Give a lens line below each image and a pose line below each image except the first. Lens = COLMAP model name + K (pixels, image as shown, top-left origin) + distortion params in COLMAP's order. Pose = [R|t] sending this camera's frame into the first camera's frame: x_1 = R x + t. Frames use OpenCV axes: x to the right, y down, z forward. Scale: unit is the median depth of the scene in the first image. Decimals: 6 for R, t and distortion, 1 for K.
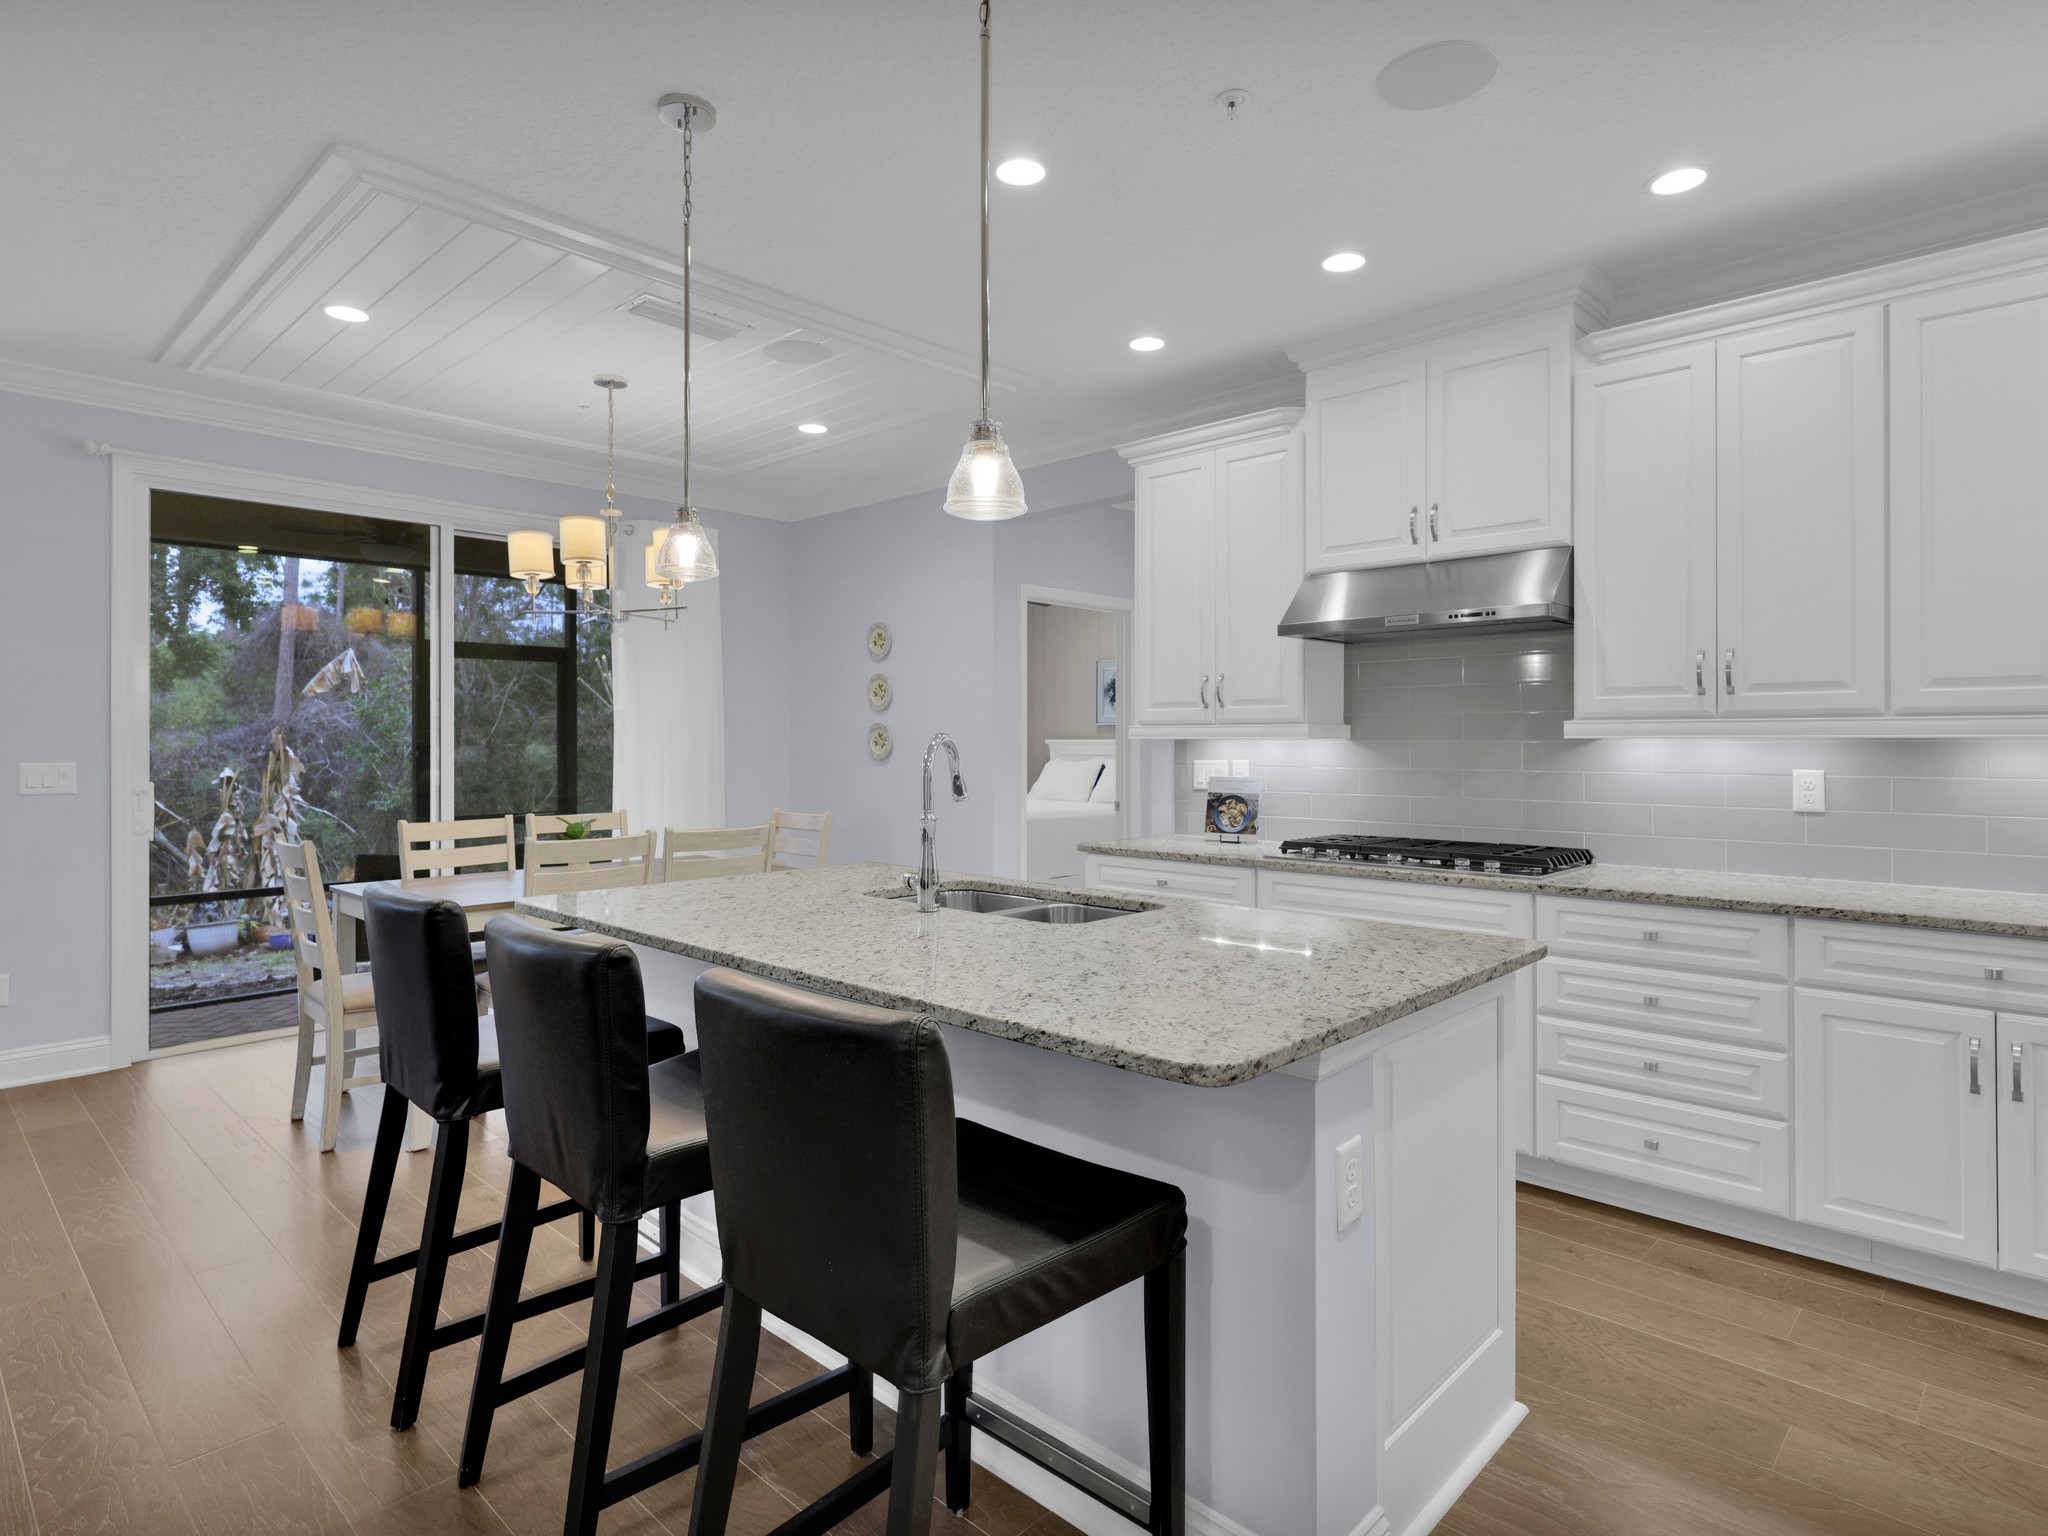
lens RADIAL K [[1117.9, 0, 1020.2], [0, 1117.9, 736.5], [0, 0, 1]] dist [0.000664, 0.000865]
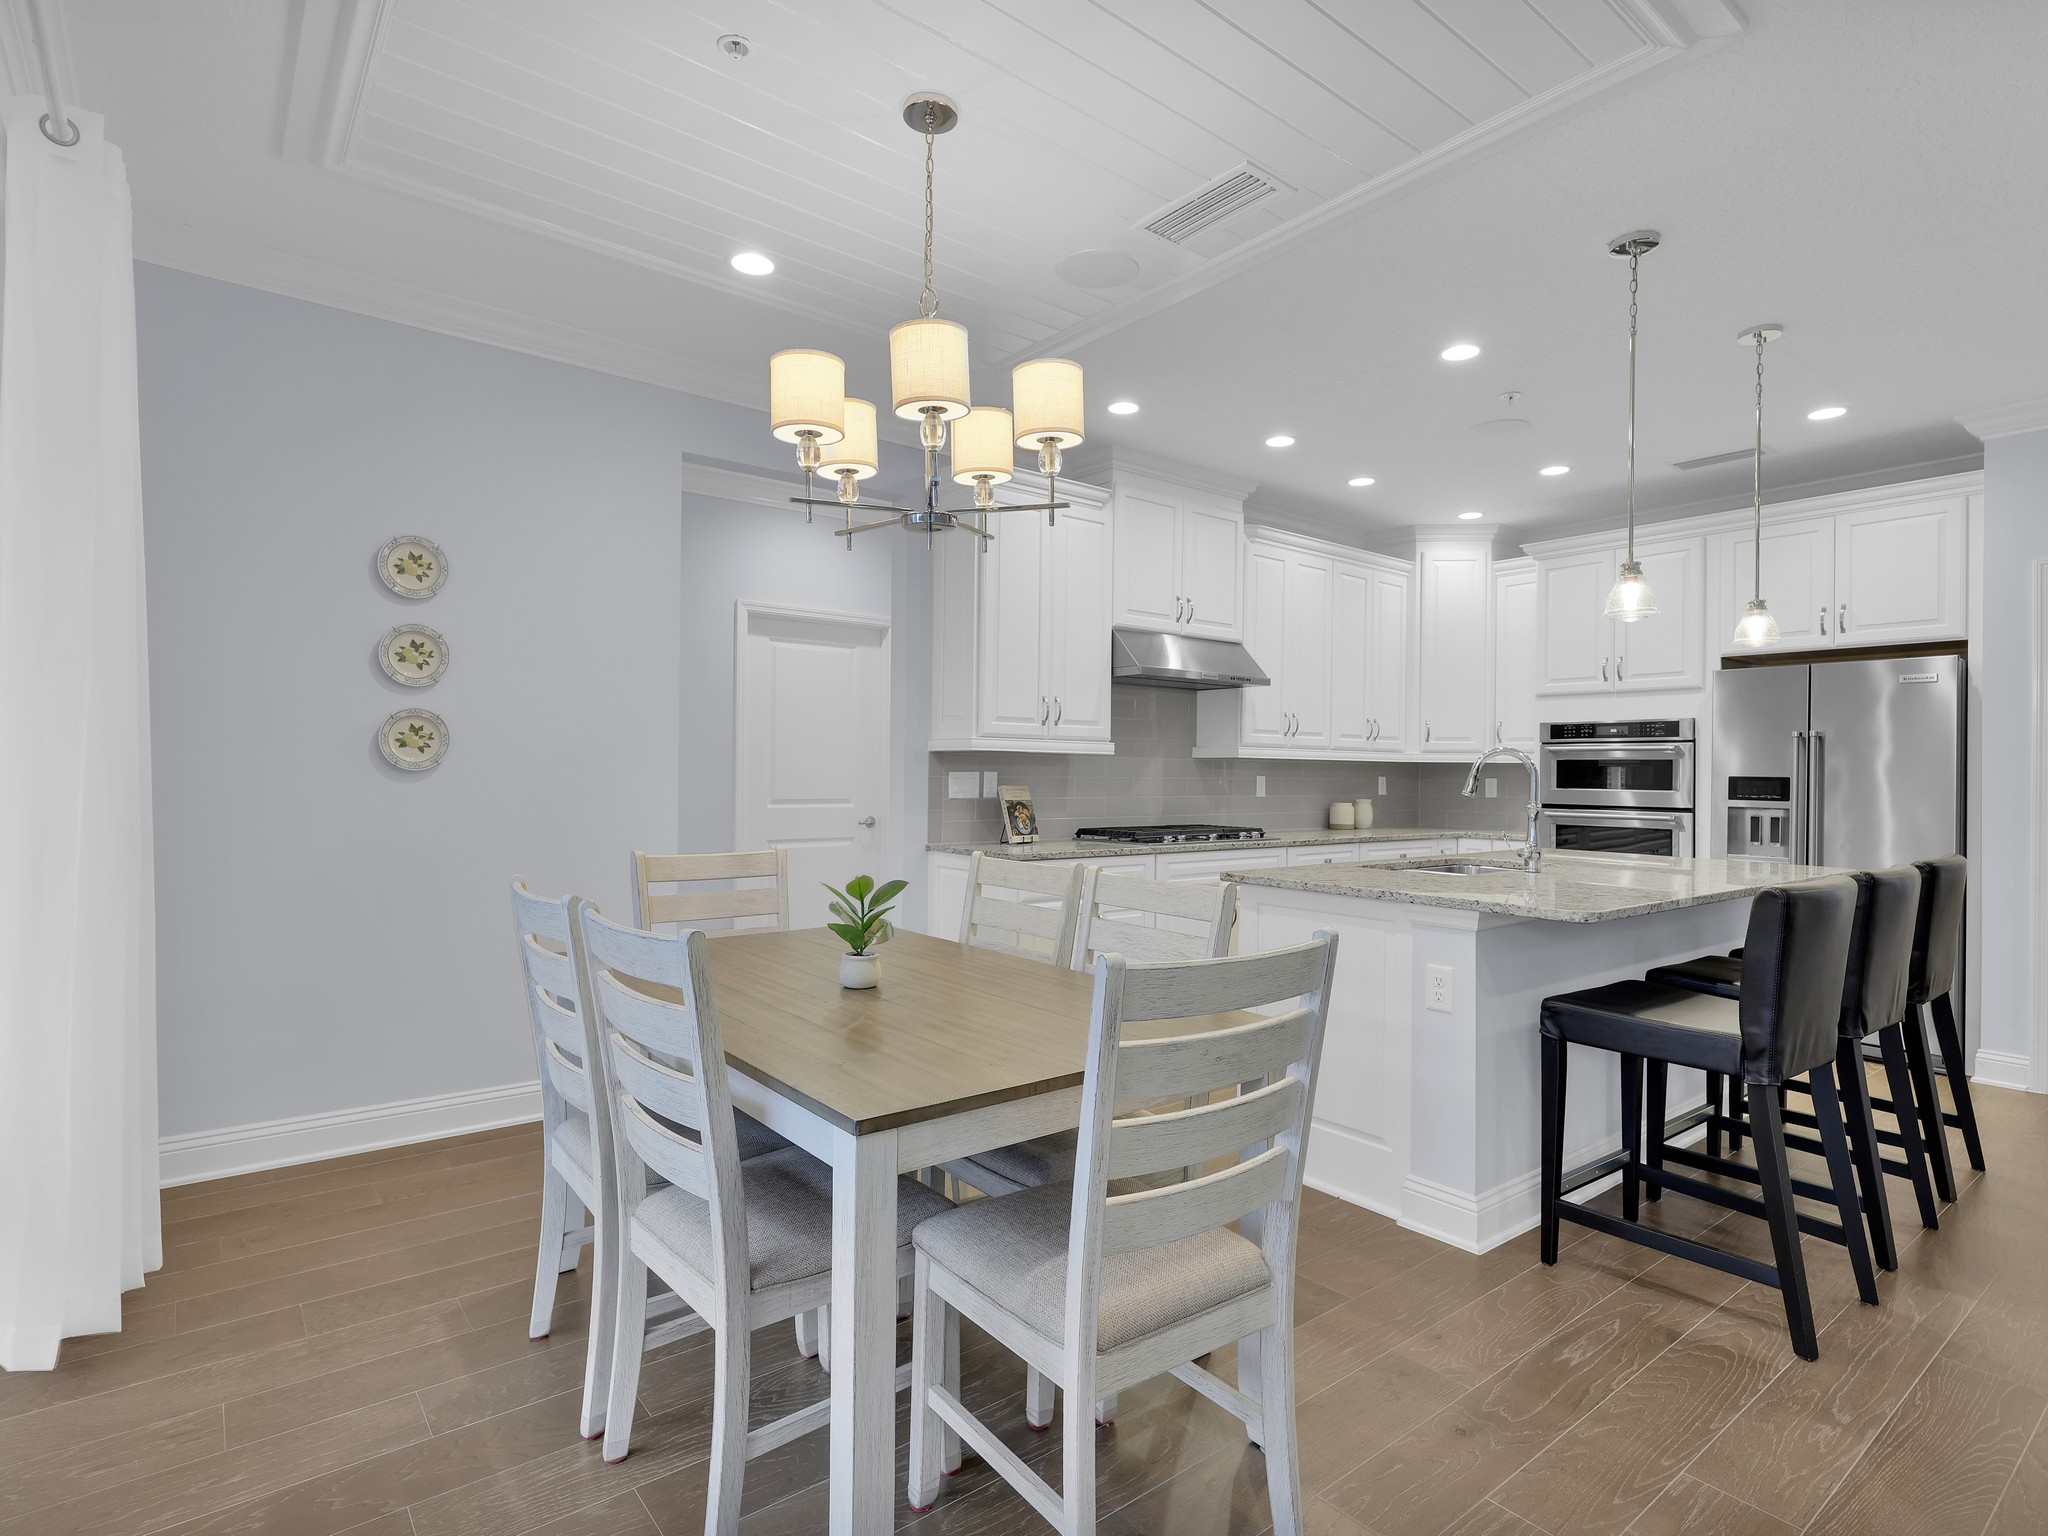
lens RADIAL K [[1055.6, 0, 1017.3], [0, 1055.6, 767.7], [0, 0, 1]] dist [0.000270, 0.000745]
pose [[0.136689, 0.005727, 0.990597, -1.144860], [-0.016030, 0.999865, -0.003569, 0.028620], [-0.990484, -0.015392, 0.136763, 1.122369]]
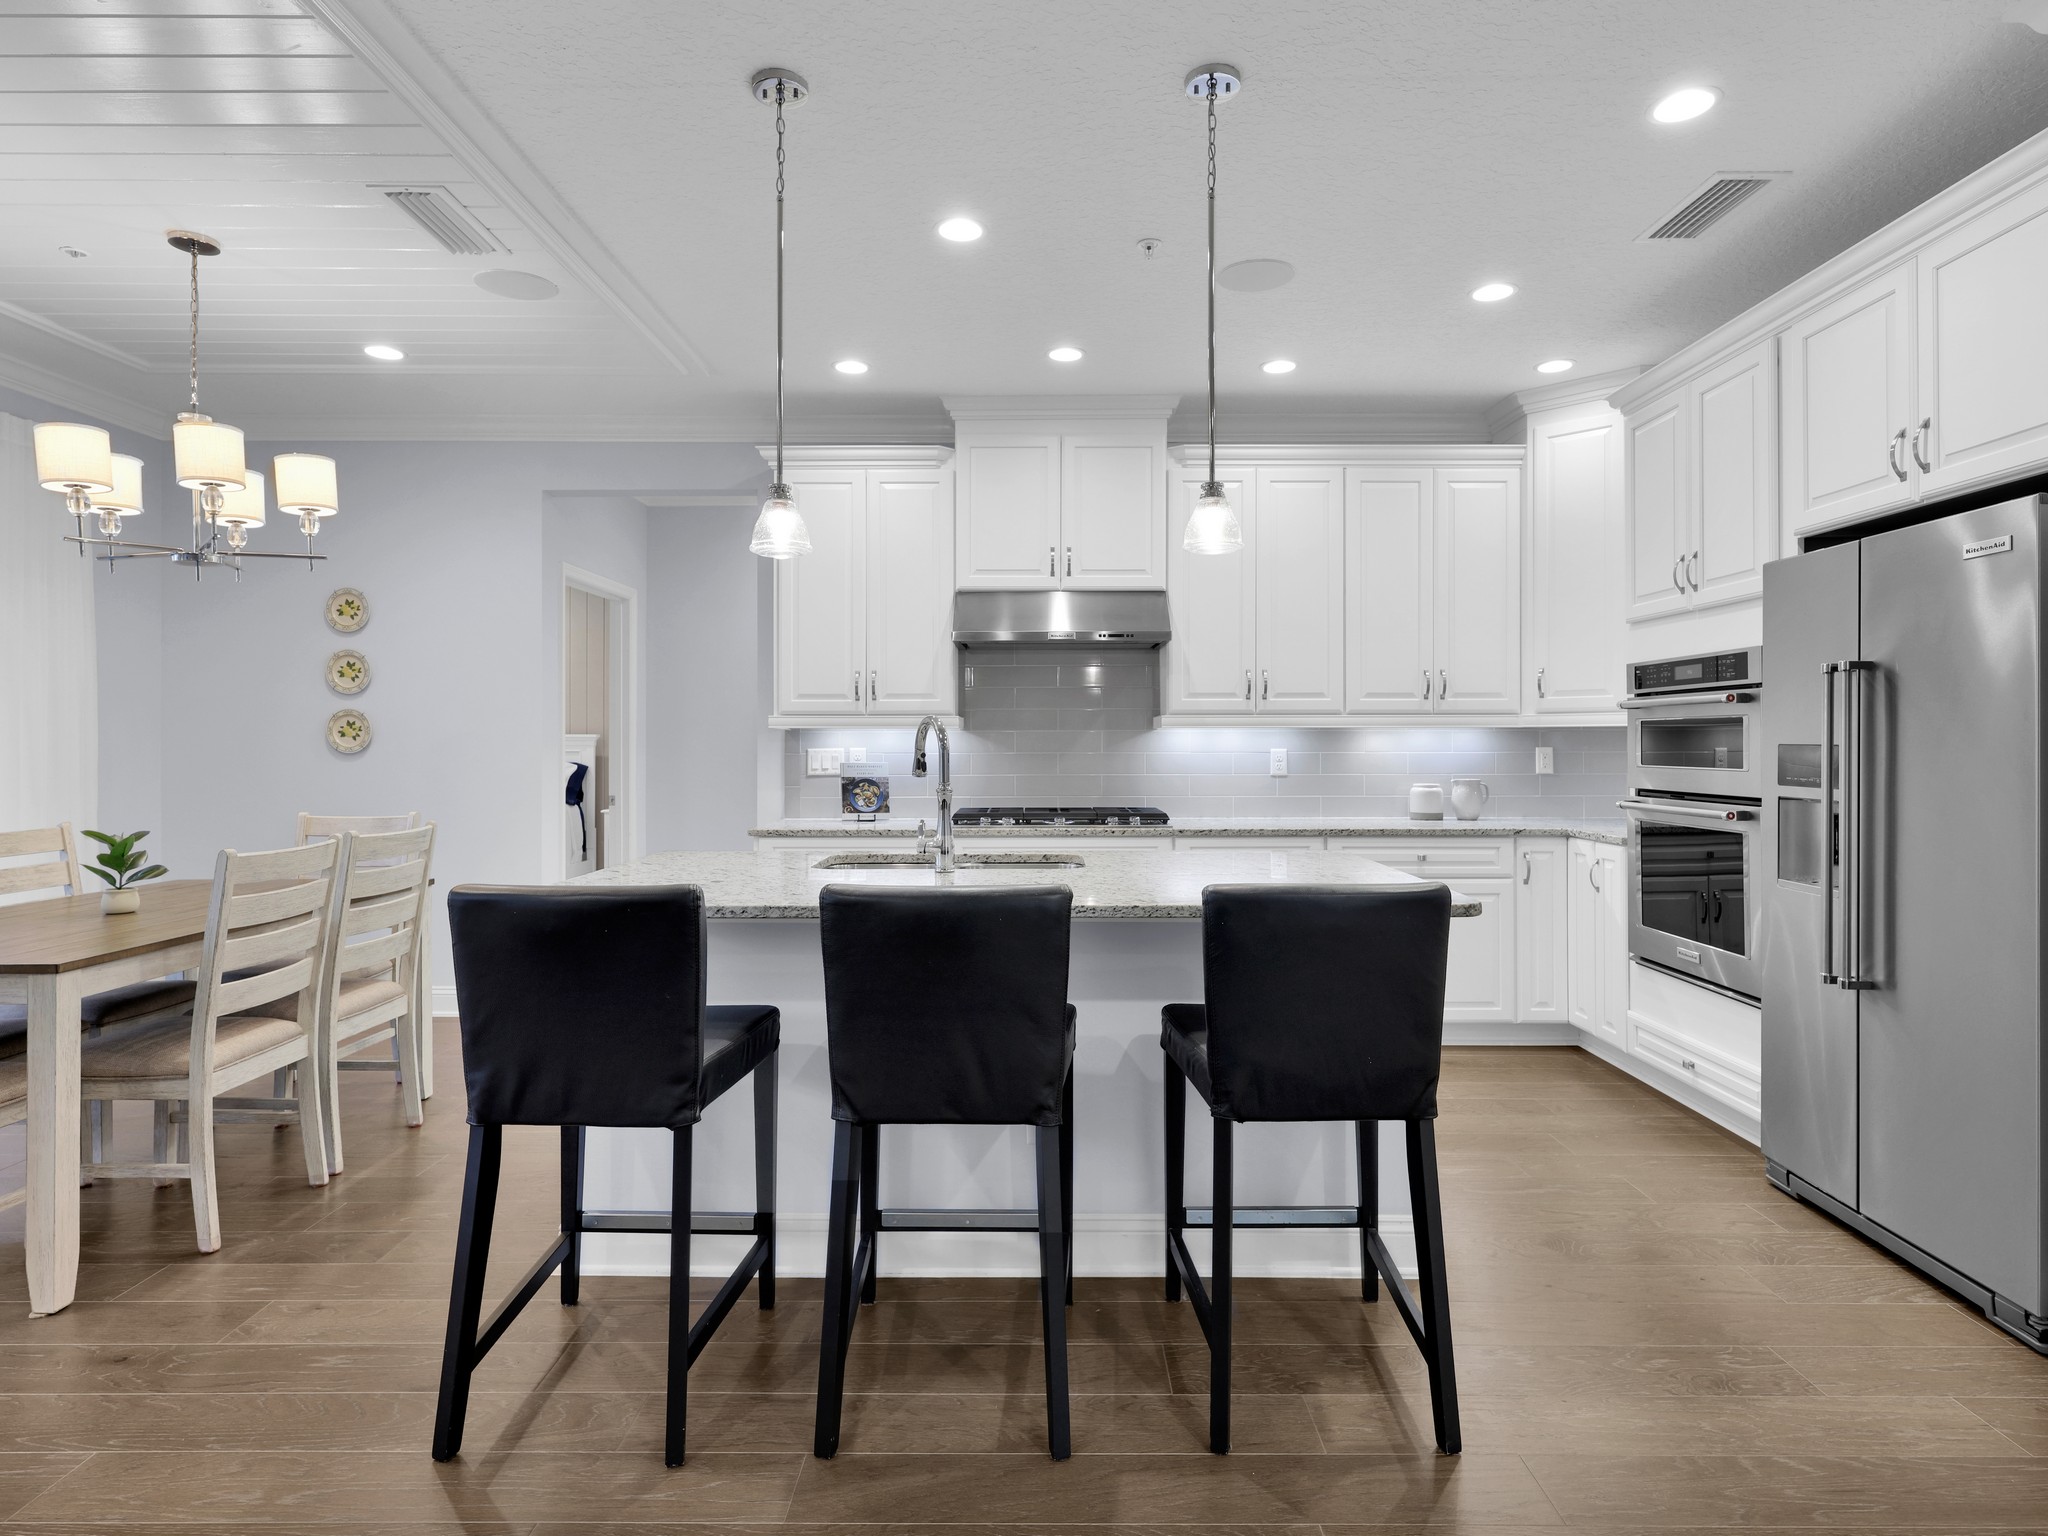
lens RADIAL K [[1117.9, 0, 1038.6], [0, 1117.9, 741.0], [0, 0, 1]] dist [0.000664, 0.000865]
pose [[0.723135, -0.000228, 0.690707, -0.600092], [-0.002101, 0.999995, 0.002531, 0.015044], [-0.690704, -0.003281, 0.723130, 0.092427]]
